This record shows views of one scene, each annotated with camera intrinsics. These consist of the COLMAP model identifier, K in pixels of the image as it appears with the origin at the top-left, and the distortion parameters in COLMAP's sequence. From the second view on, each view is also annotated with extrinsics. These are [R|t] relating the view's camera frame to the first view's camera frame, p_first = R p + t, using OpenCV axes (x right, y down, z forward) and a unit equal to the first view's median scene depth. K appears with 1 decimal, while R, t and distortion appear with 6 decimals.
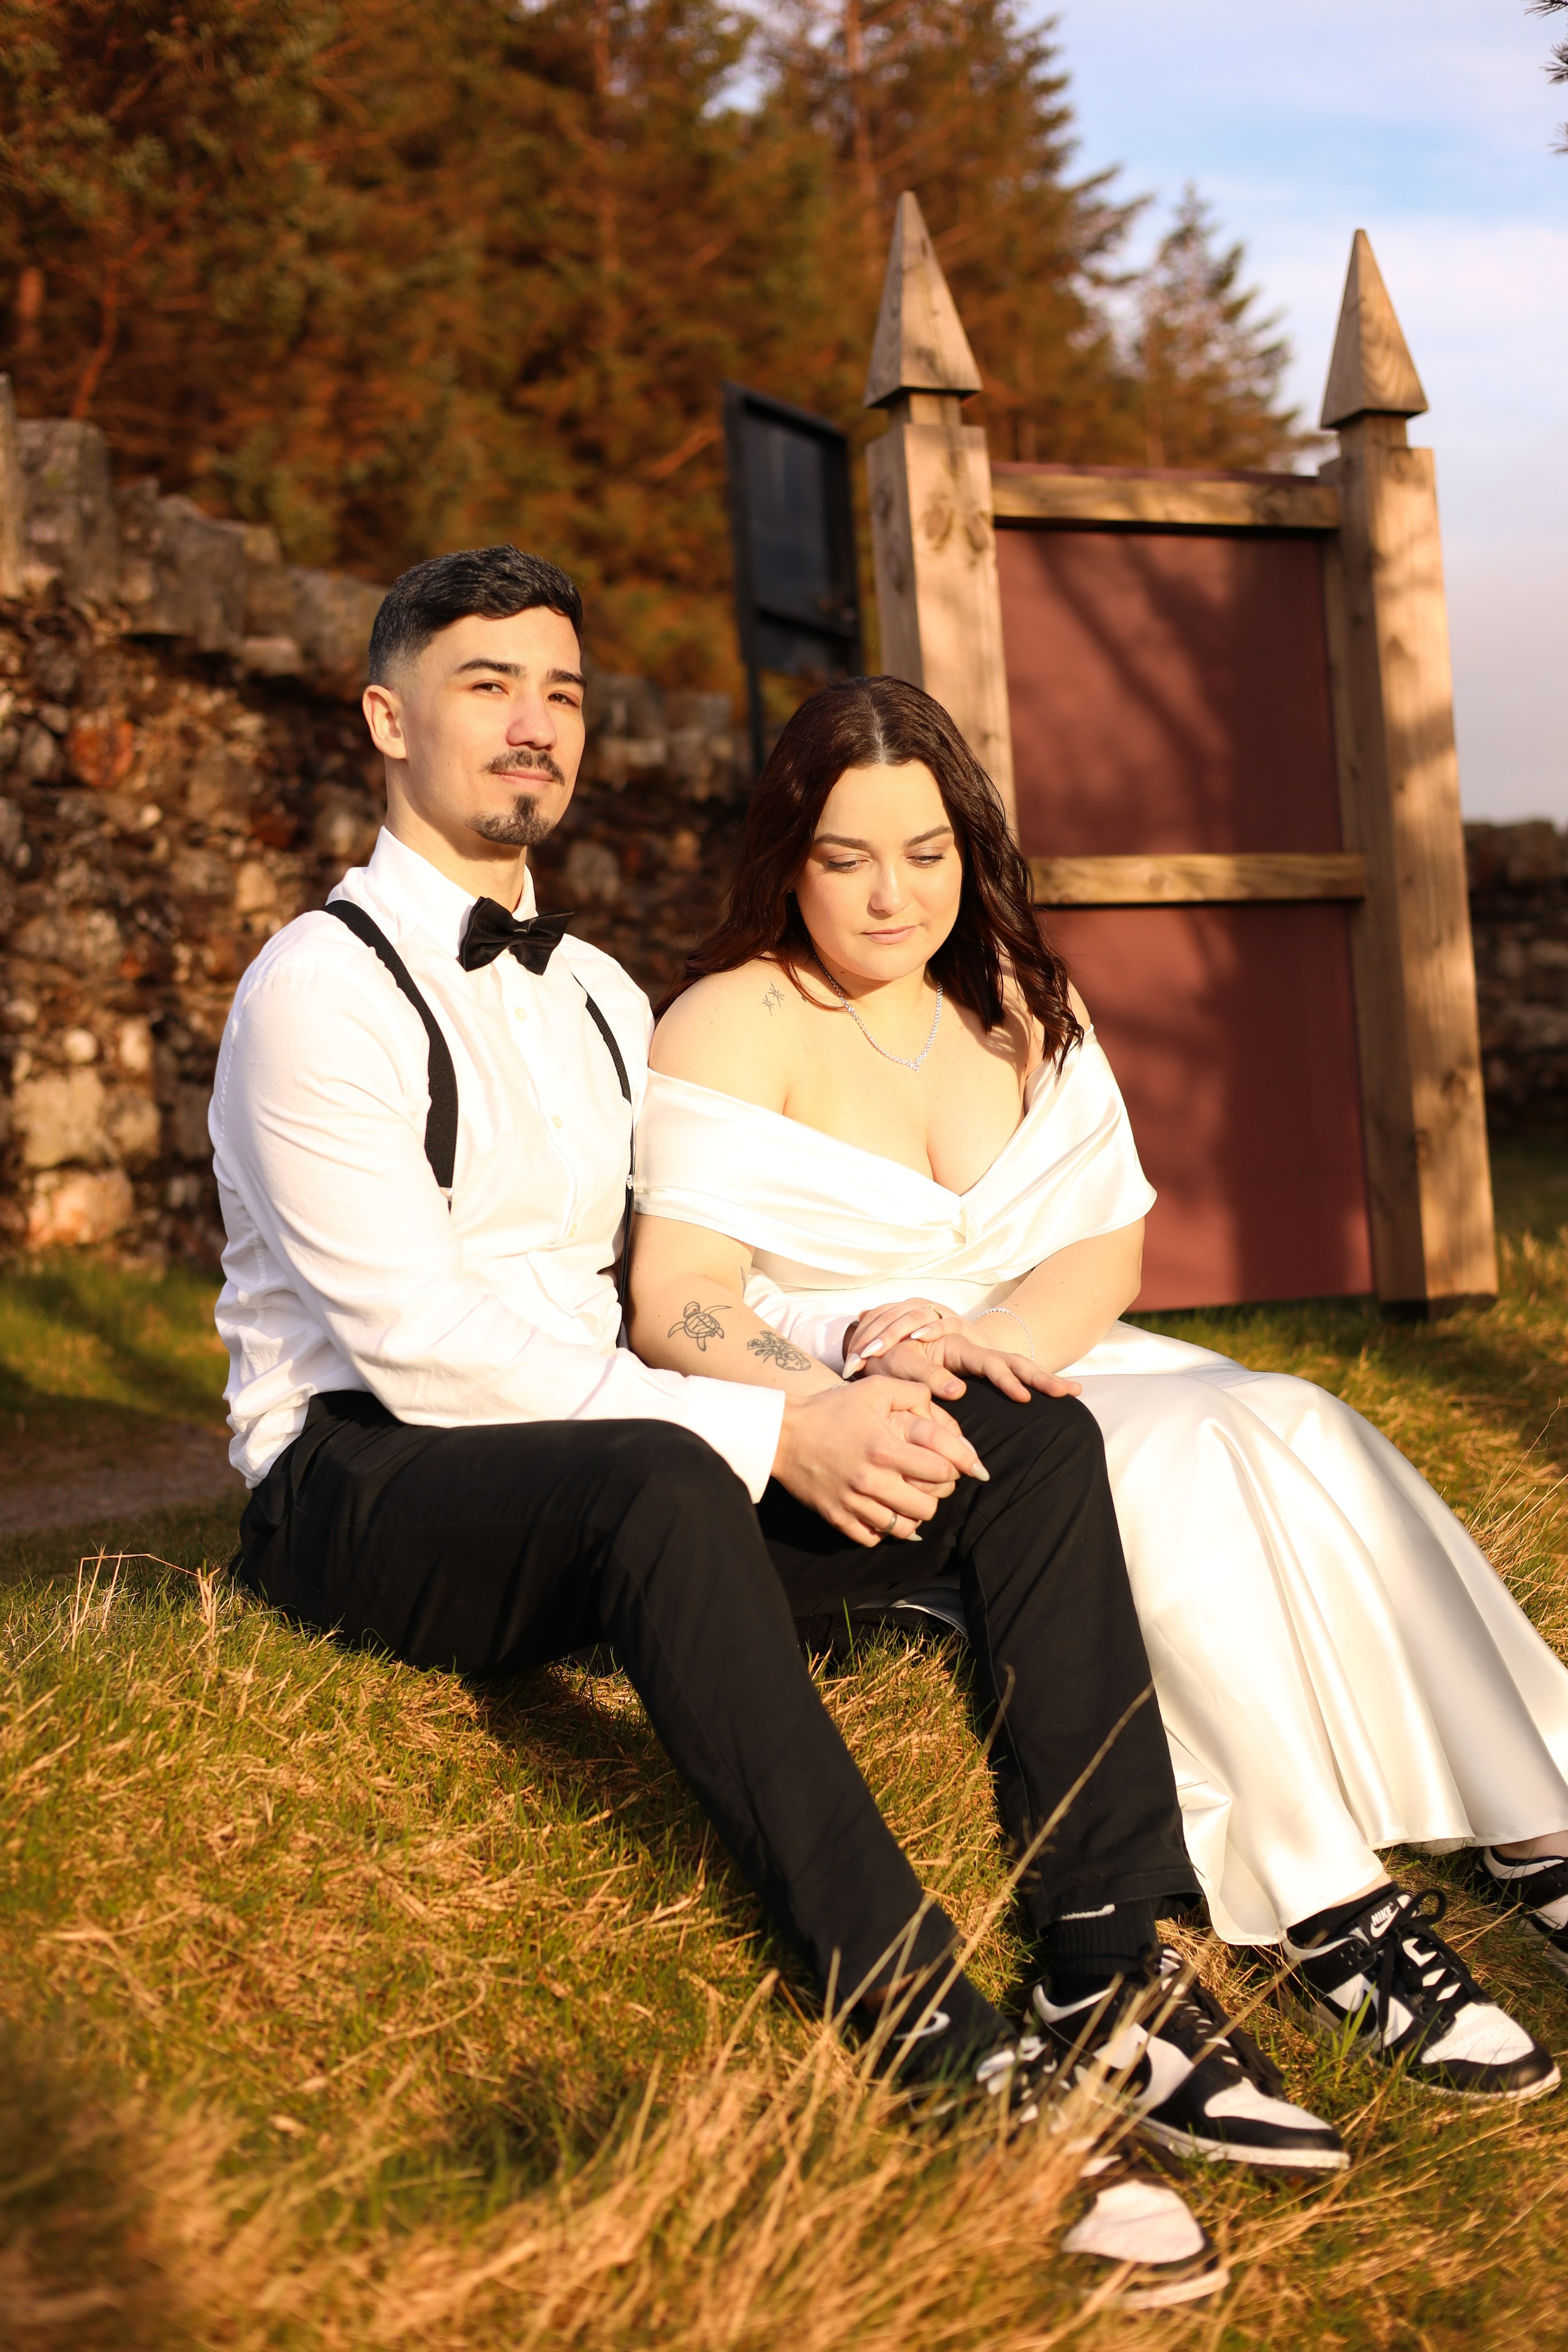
lens RADIAL K [[3307.0, 0, 790.9], [0, 3307.0, 1182.5], [0, 0, 1]] dist [0.004761, -0.094076]
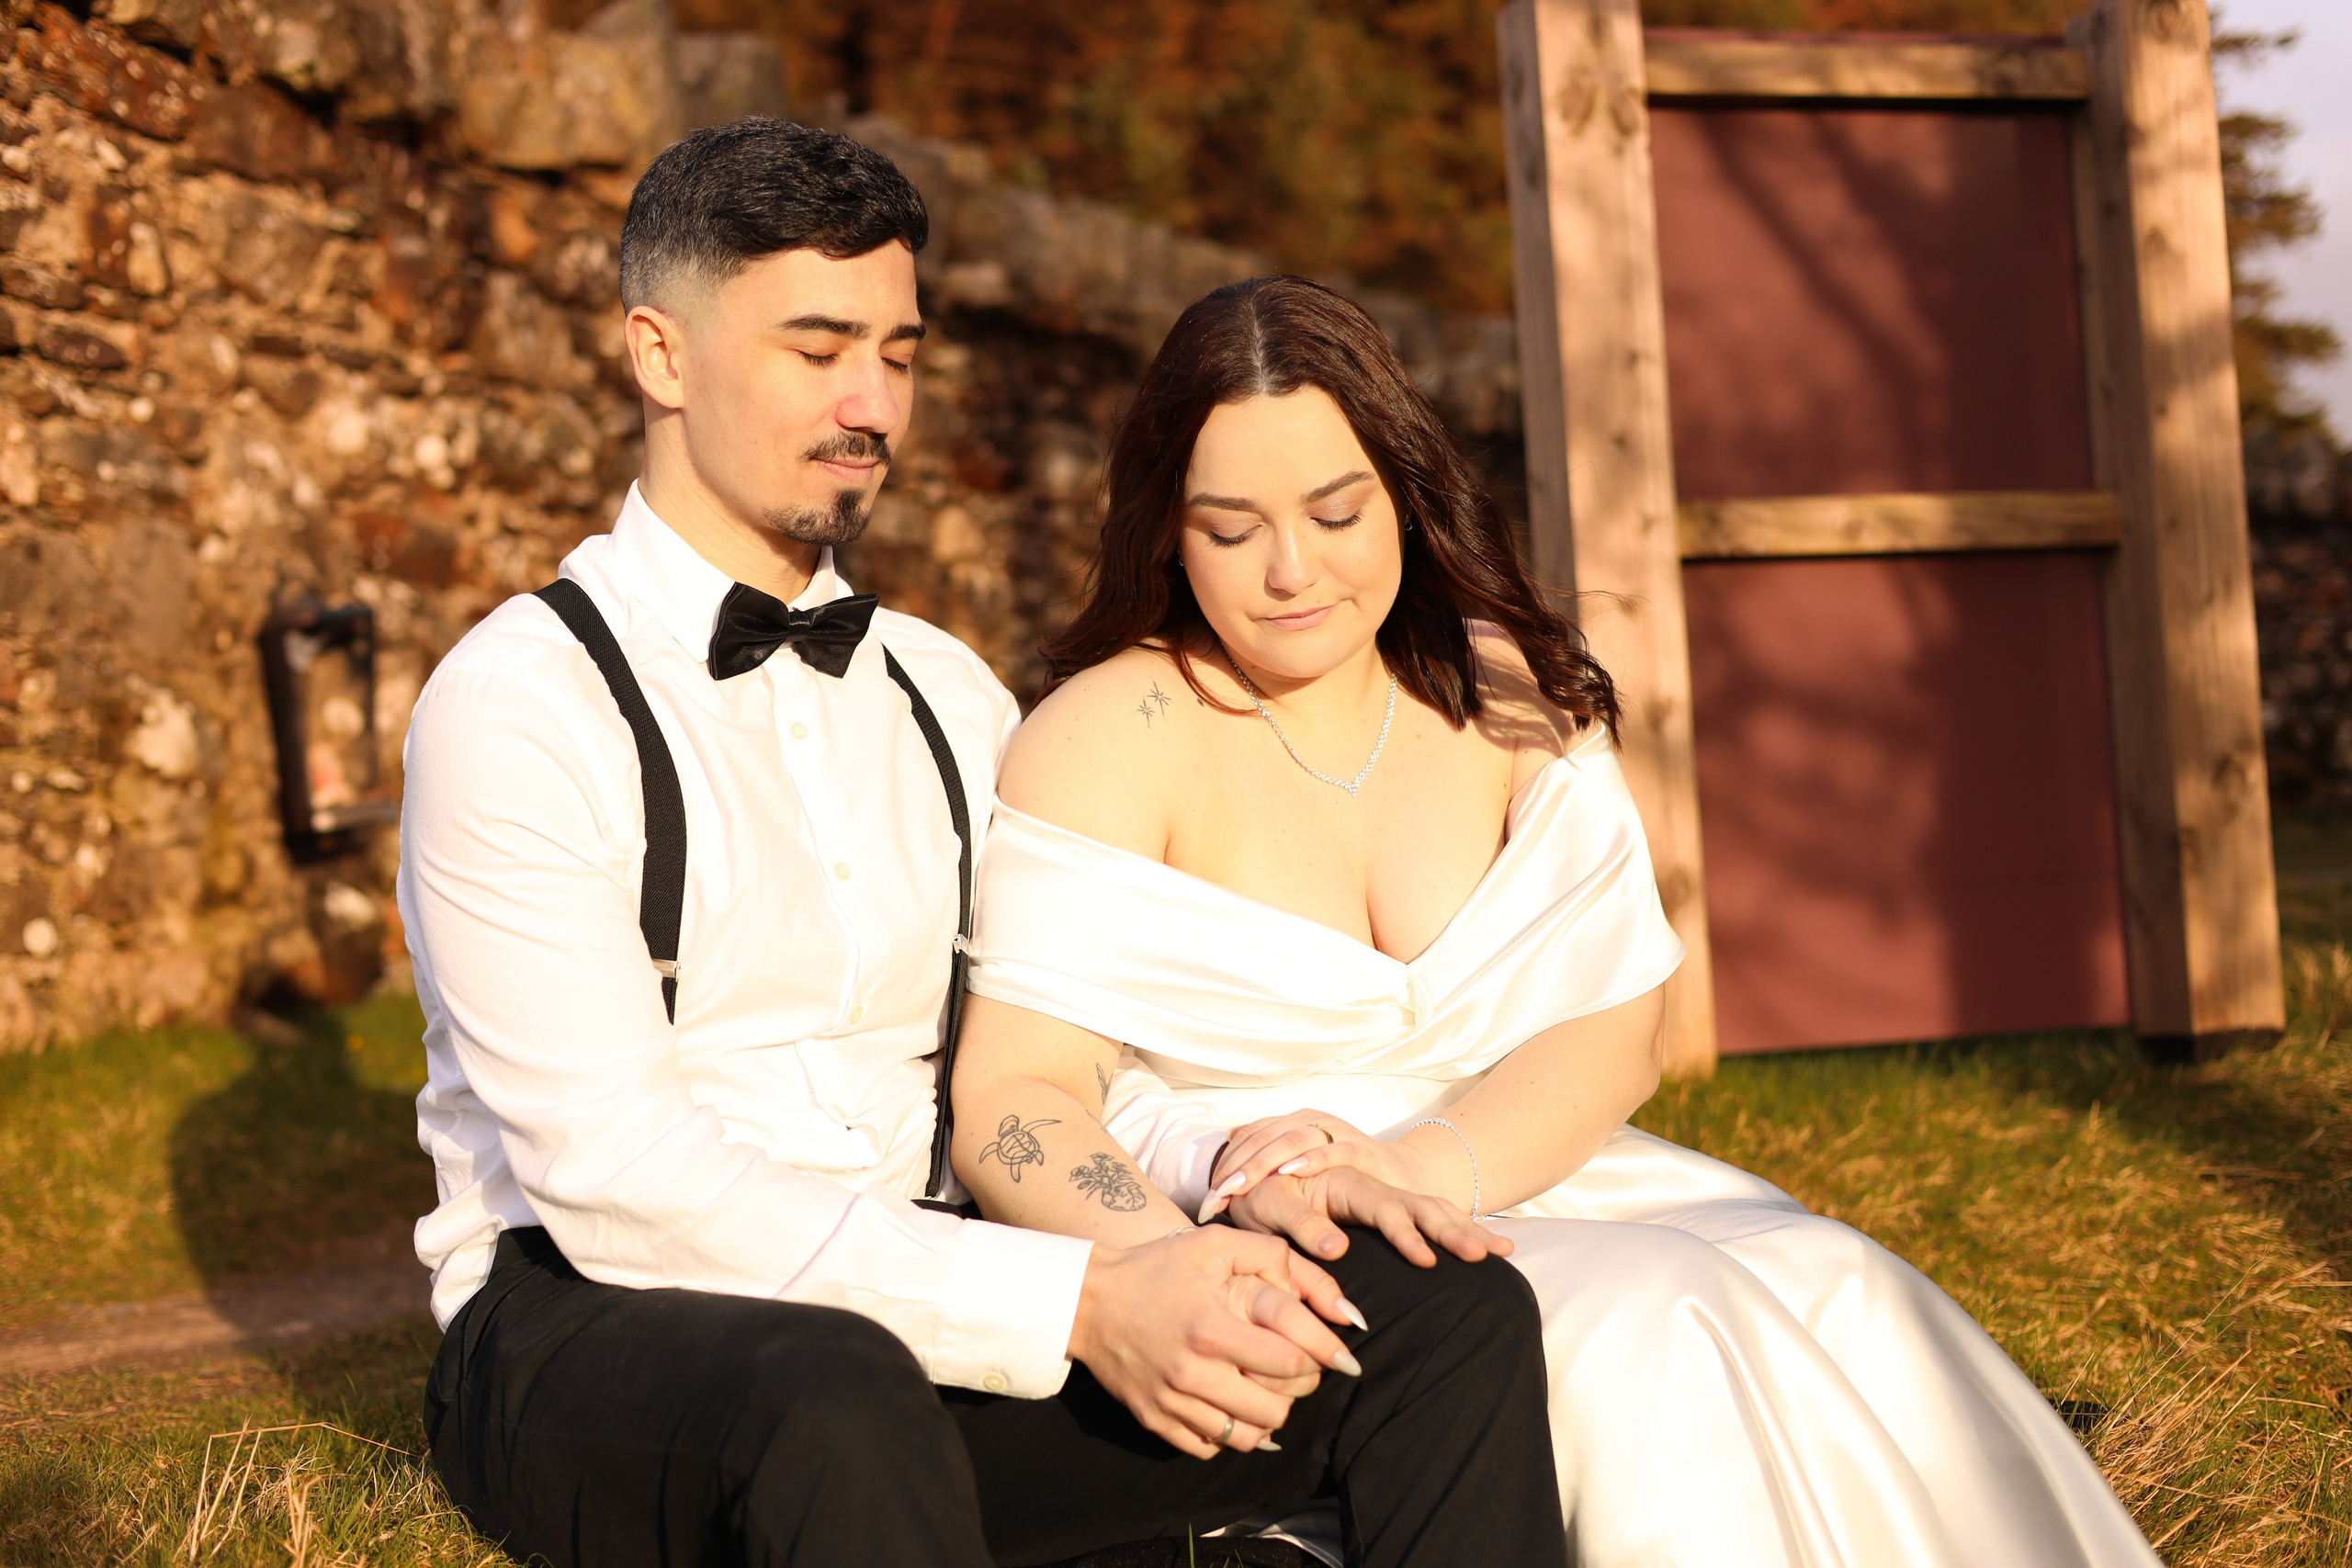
lens RADIAL K [[3306.7, 0, 1176.0], [0, 3306.7, 784.0], [0, 0, 1]] dist [0.004761, -0.094076]
pose [[0.987406, 0.003207, -0.158174, 0.076397], [-0.004637, 0.999952, -0.008669, -0.019384], [0.158139, 0.009294, 0.987373, 0.158931]]
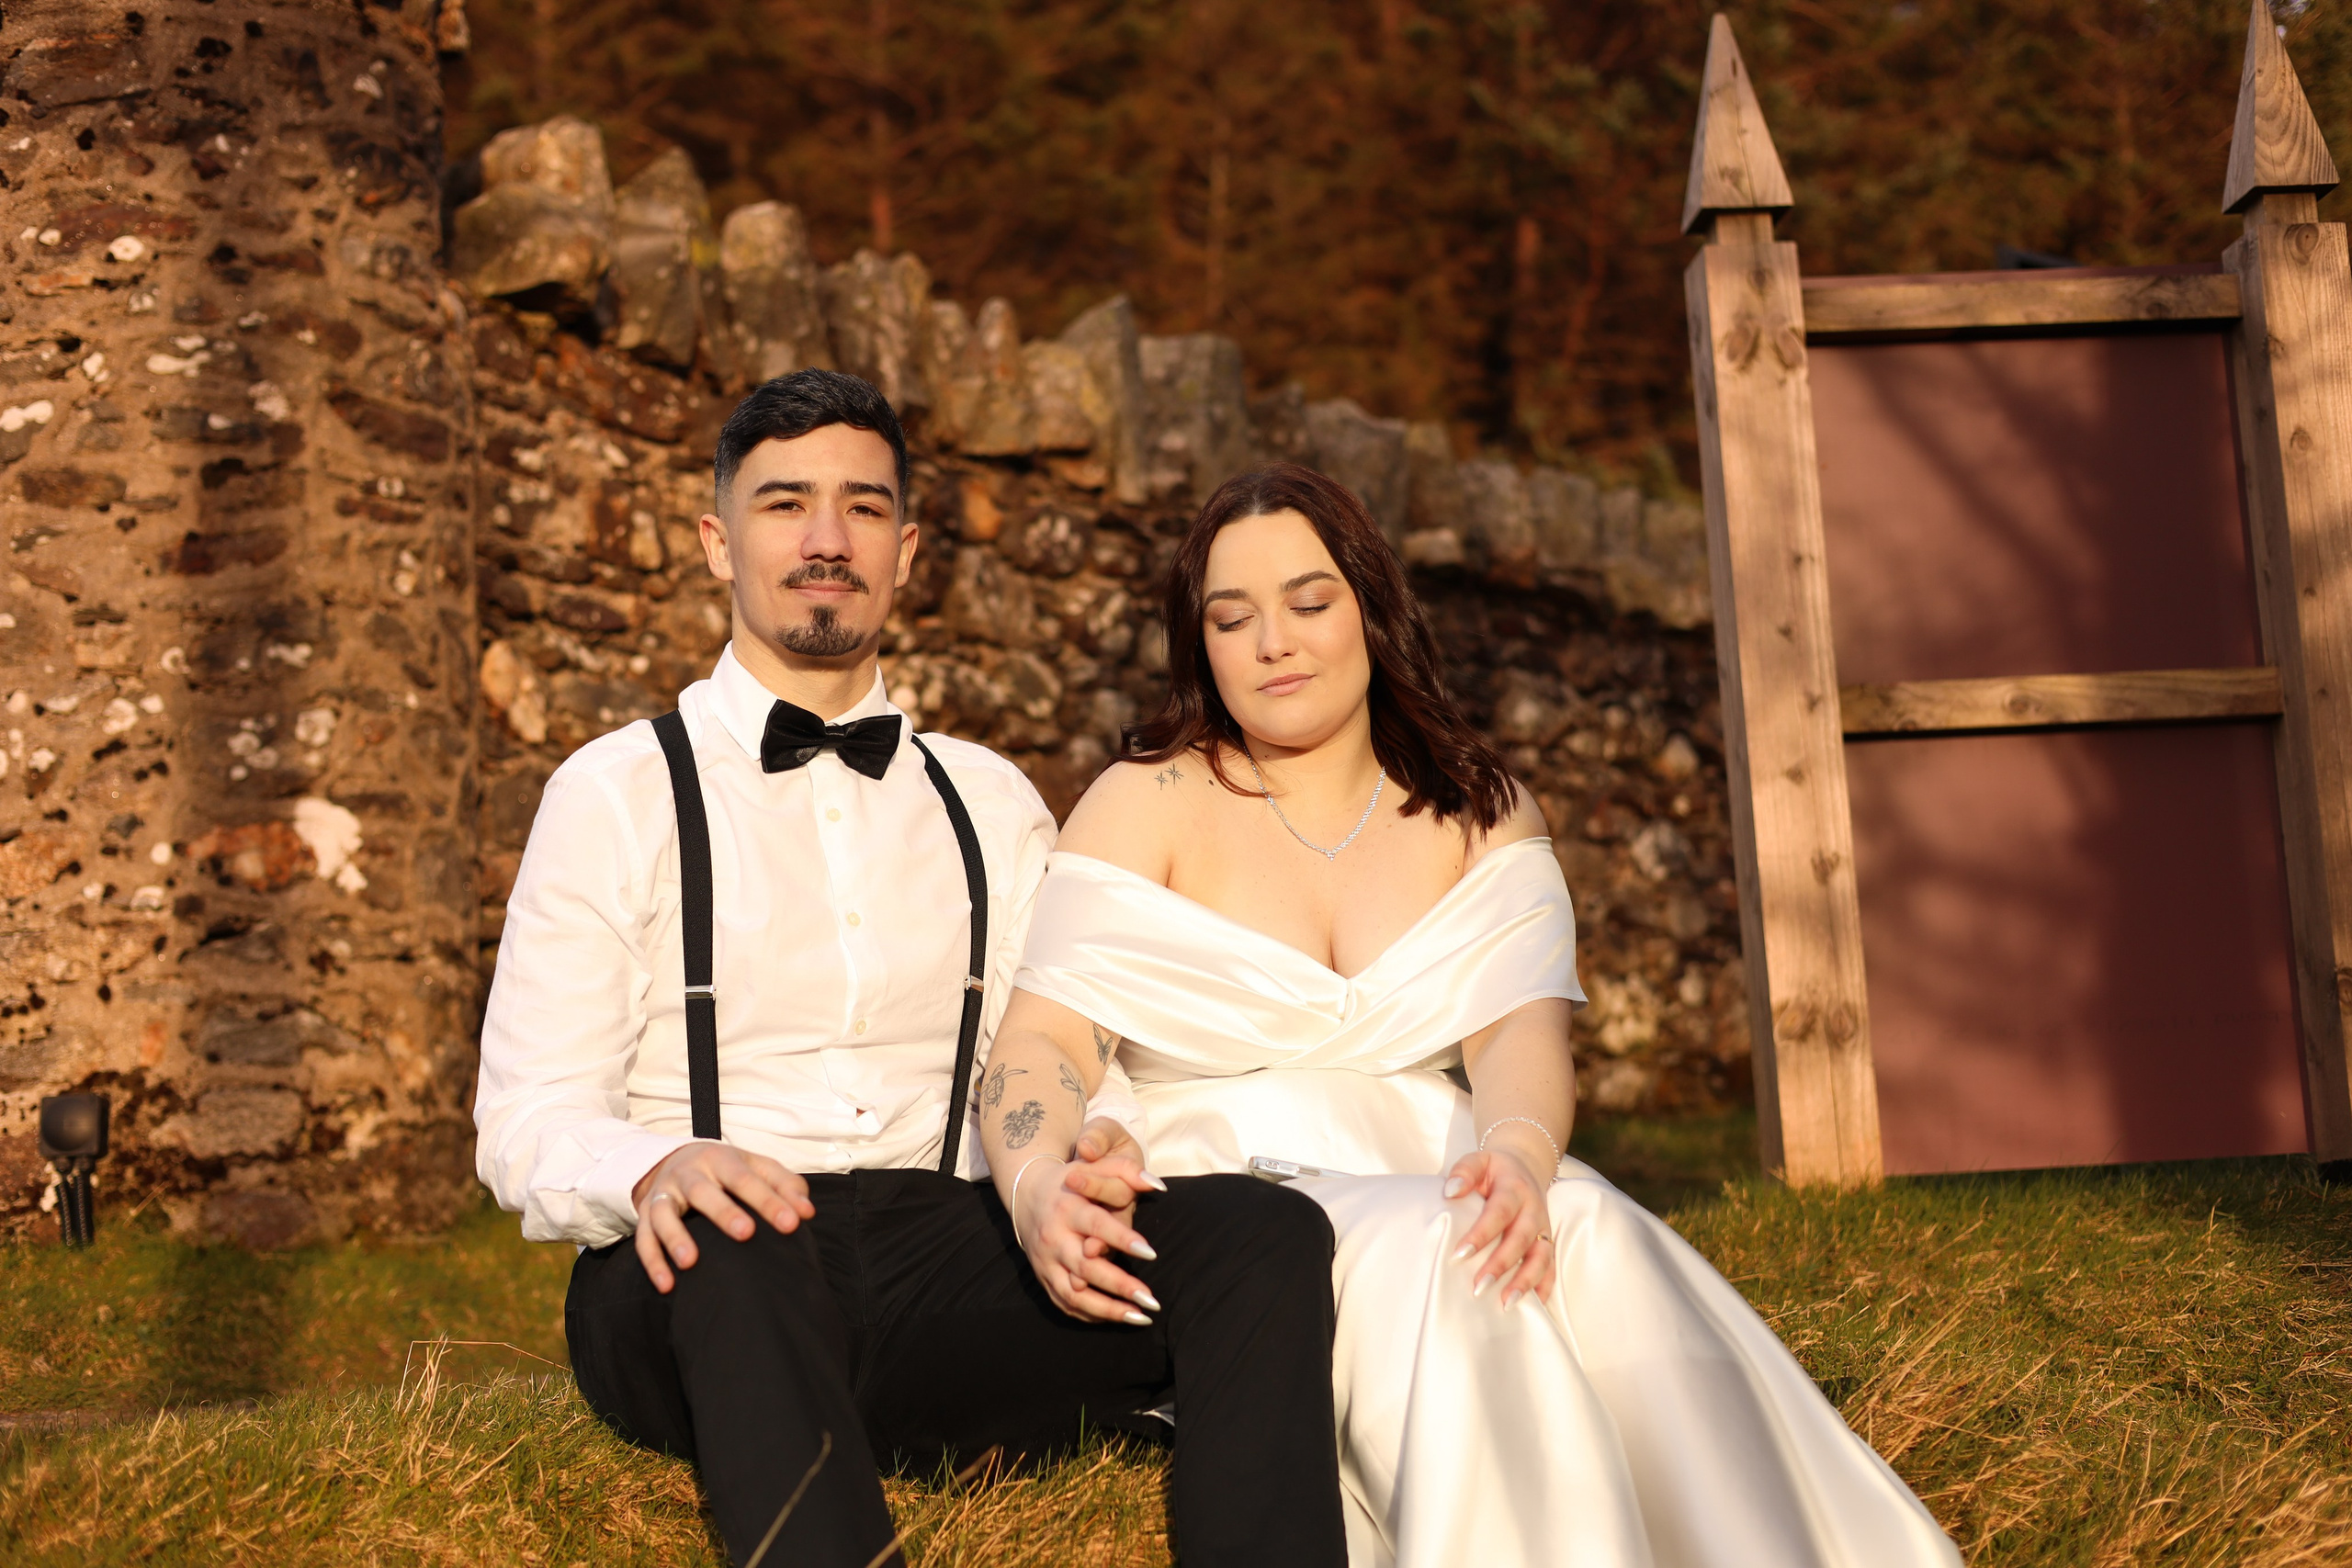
lens RADIAL K [[3306.7, 0, 1176.0], [0, 3306.7, 784.0], [0, 0, 1]] dist [0.004761, -0.094076]
pose [[0.929697, -0.035685, -0.366591, 0.237409], [-0.000430, 0.995190, -0.097966, 0.023168], [0.368324, 0.091236, 0.925210, 0.055329]]
